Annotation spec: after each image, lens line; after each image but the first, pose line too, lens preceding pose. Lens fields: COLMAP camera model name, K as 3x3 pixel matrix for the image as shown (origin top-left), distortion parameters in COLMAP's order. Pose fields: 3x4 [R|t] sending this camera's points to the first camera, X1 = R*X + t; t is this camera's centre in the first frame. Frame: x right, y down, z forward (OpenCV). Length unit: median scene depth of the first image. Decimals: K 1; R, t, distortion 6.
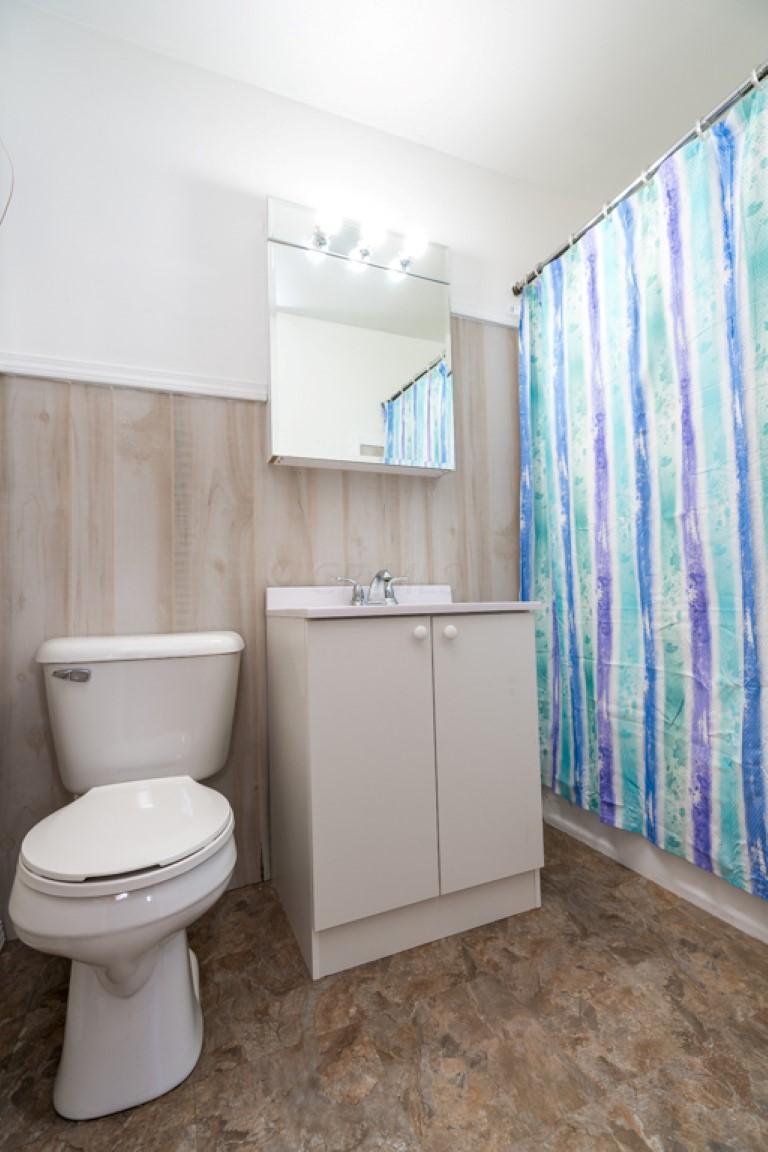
lens RADIAL K [[513.0, 0, 385.9], [0, 513.0, 578.2], [0, 0, 1]] dist [-0.005869, -0.000238]
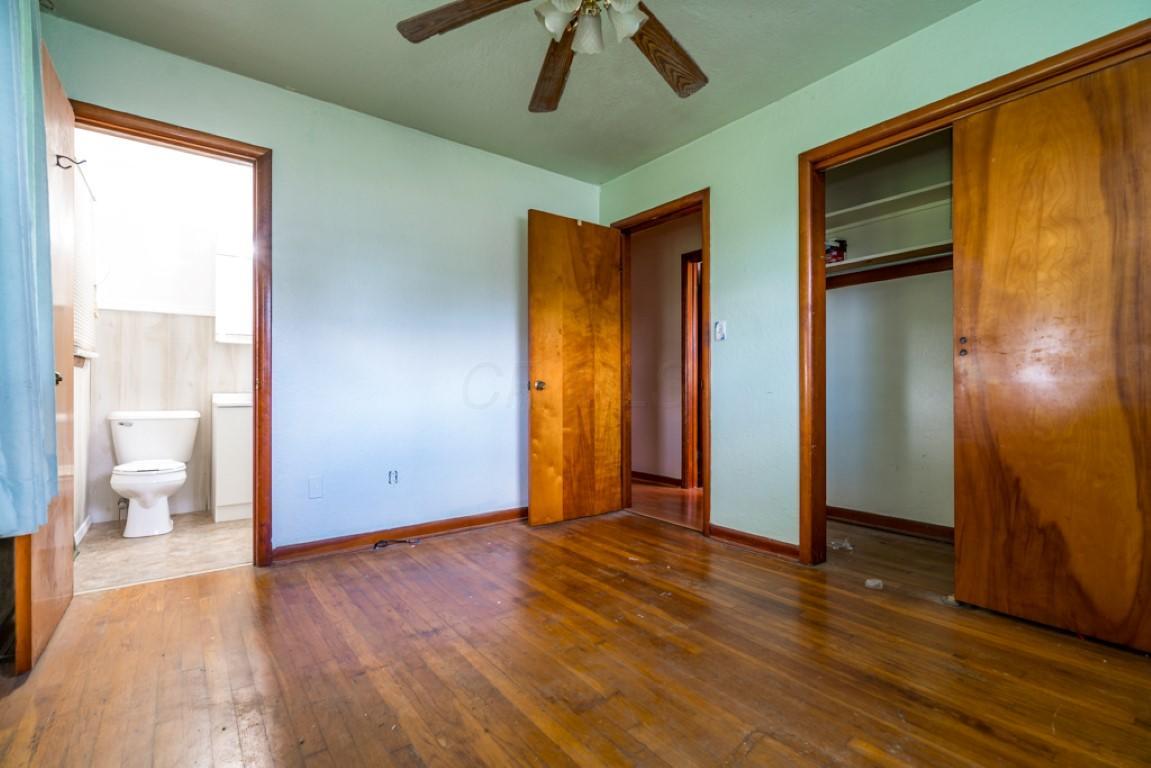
lens RADIAL K [[512.6, 0, 574.2], [0, 512.6, 392.7], [0, 0, 1]] dist [-0.005869, -0.000238]
pose [[0.971208, 0.033281, 0.235896, 0.950302], [-0.043154, 0.998390, 0.036815, -0.162981], [-0.234291, -0.045935, 0.971081, -1.950047]]
